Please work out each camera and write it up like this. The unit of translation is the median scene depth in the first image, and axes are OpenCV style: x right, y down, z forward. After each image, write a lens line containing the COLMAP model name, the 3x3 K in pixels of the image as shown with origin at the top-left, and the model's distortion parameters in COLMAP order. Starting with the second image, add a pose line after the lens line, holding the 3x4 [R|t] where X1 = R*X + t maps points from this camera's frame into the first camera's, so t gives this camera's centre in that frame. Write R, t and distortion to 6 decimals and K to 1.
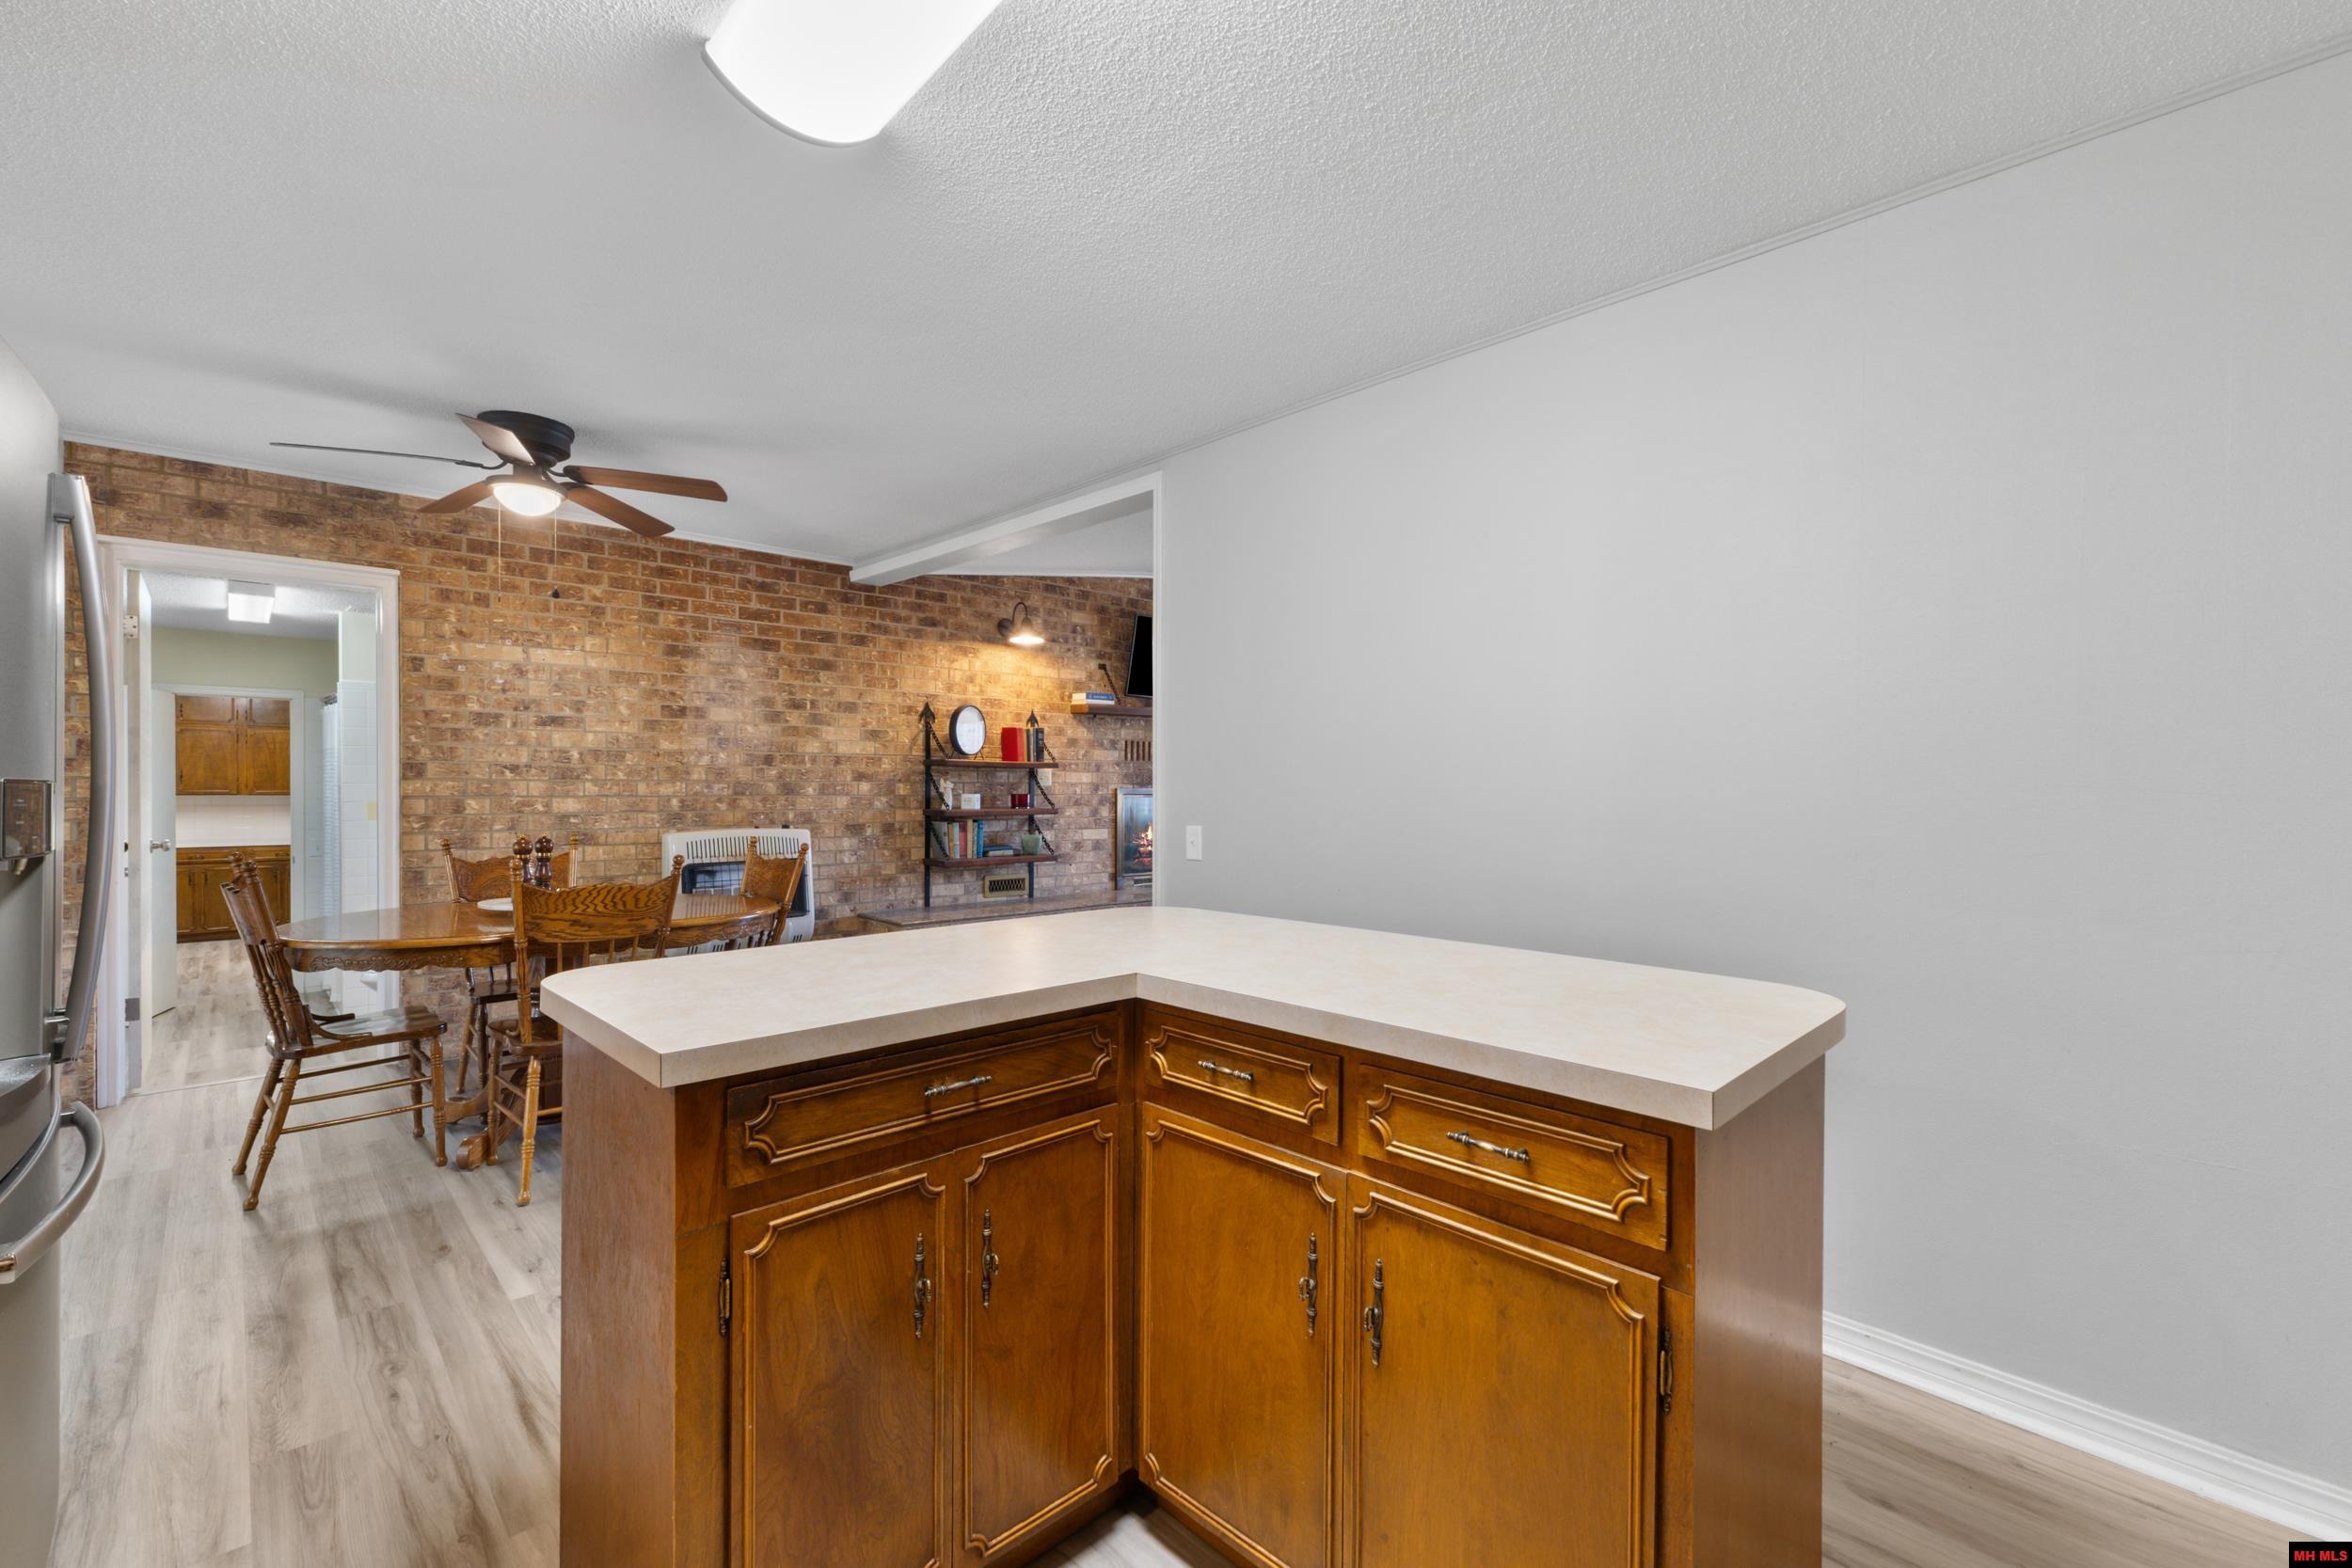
lens RADIAL K [[997.3, 0, 1174.5], [0, 997.3, 794.0], [0, 0, 1]] dist [0.001178, -0.000332]
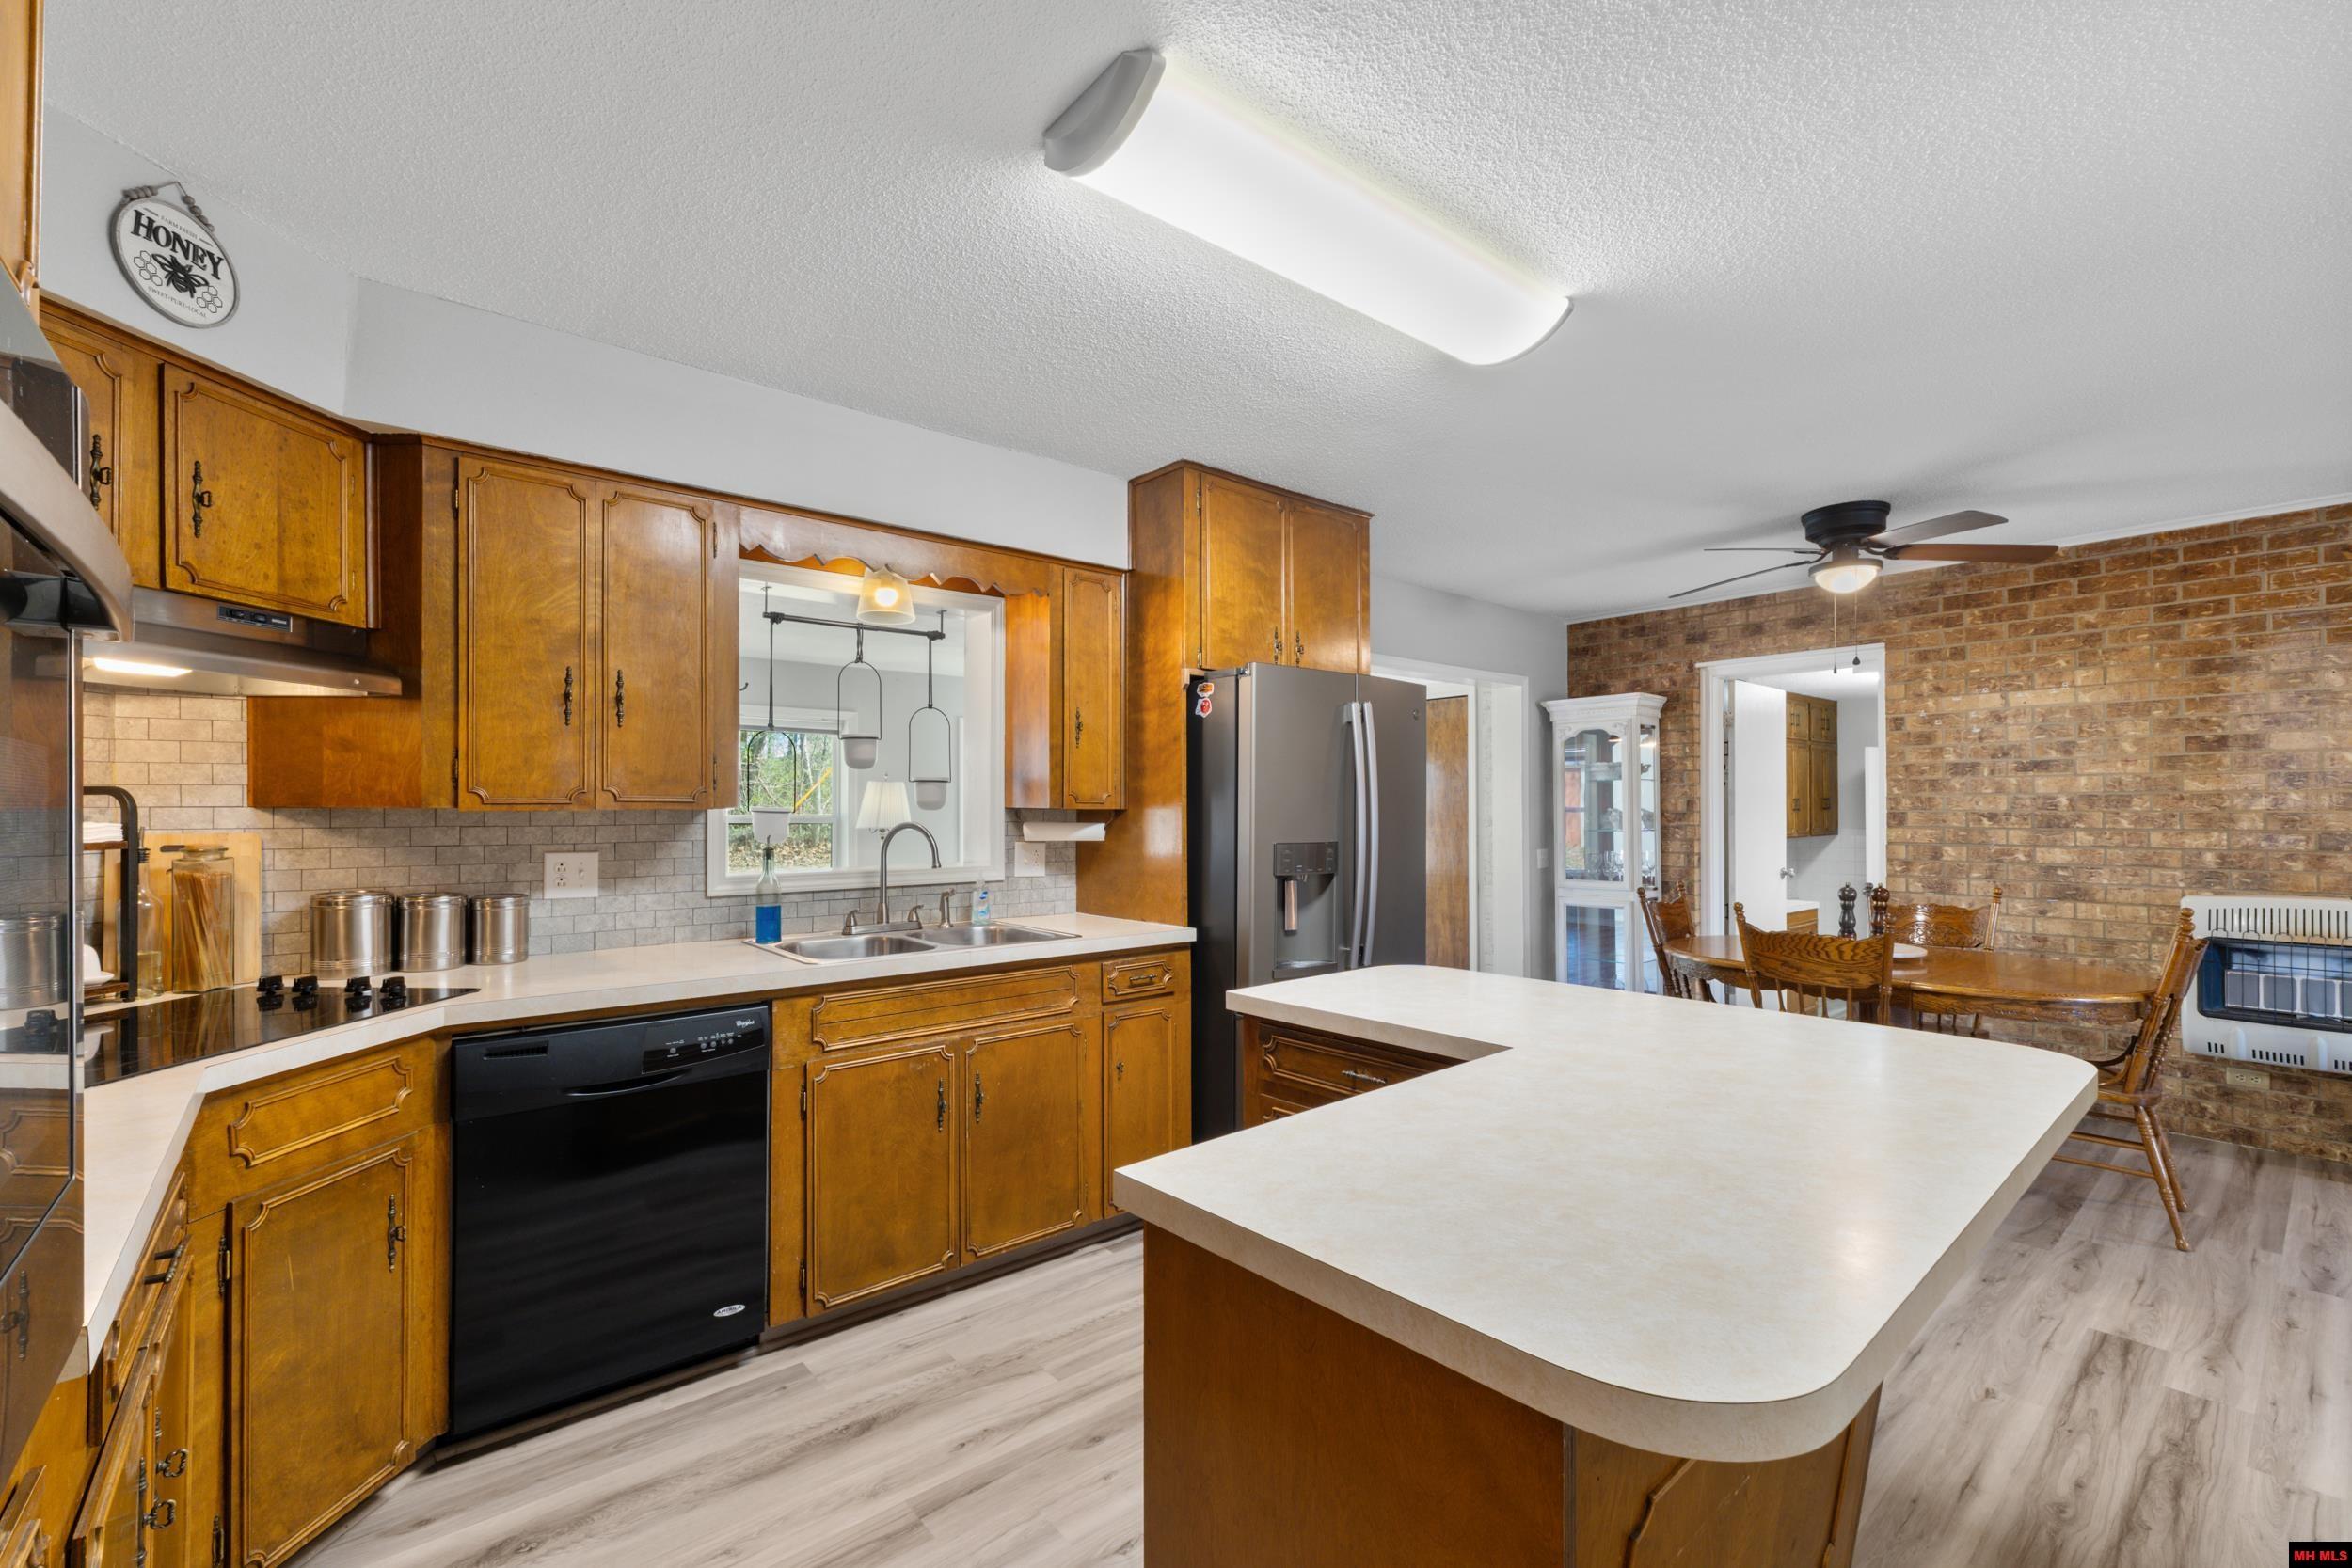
lens RADIAL K [[997.3, 0, 1174.6], [0, 997.3, 802.3], [0, 0, 1]] dist [0.001178, -0.000332]
pose [[-0.070597, -0.009980, -0.997455, 0.369490], [-0.004633, 0.999942, -0.009677, -0.025509], [0.997494, 0.003938, -0.070639, 0.250026]]
